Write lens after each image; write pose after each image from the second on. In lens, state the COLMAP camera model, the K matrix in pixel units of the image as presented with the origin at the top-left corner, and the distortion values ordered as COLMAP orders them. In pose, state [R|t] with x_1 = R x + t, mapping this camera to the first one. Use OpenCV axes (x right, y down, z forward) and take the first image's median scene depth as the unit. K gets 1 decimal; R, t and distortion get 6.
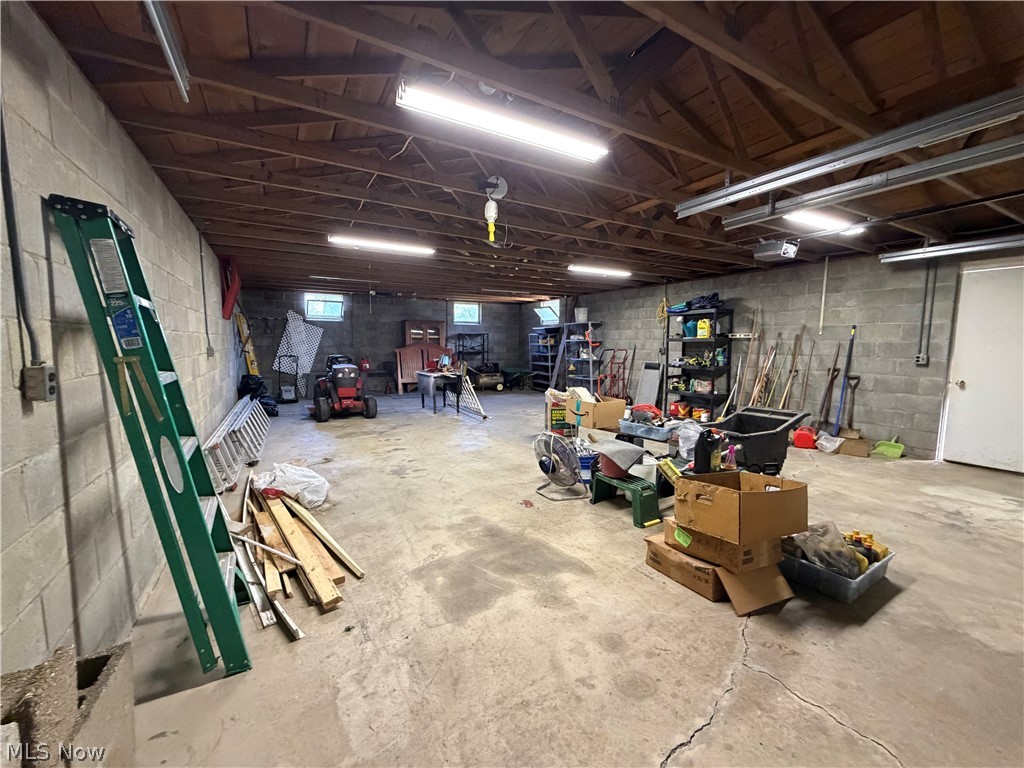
lens RADIAL K [[409.0, 0, 512.0], [0, 409.0, 384.0], [0, 0, 1]] dist [0.000701, 0.000197]
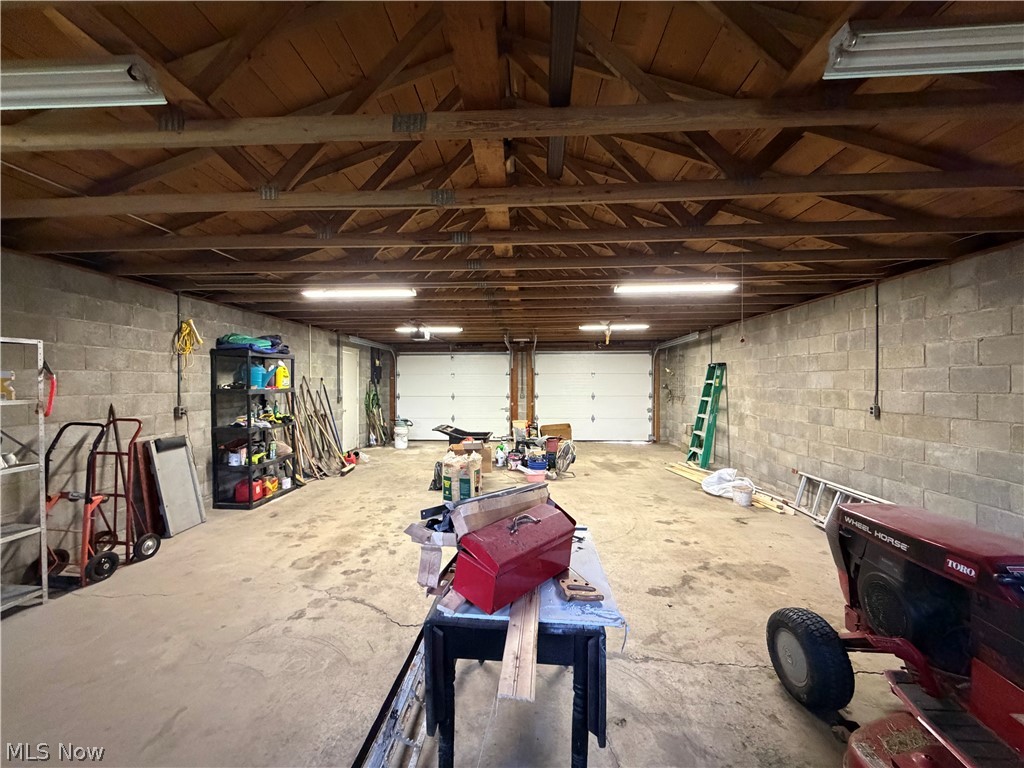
lens RADIAL K [[409.0, 0, 512.0], [0, 409.0, 384.0], [0, 0, 1]] dist [0.000701, 0.000197]
pose [[-0.842412, -0.006562, 0.538794, -0.465947], [0.052815, 0.994105, 0.094685, -0.223825], [-0.536239, 0.108220, -0.837100, 1.851579]]
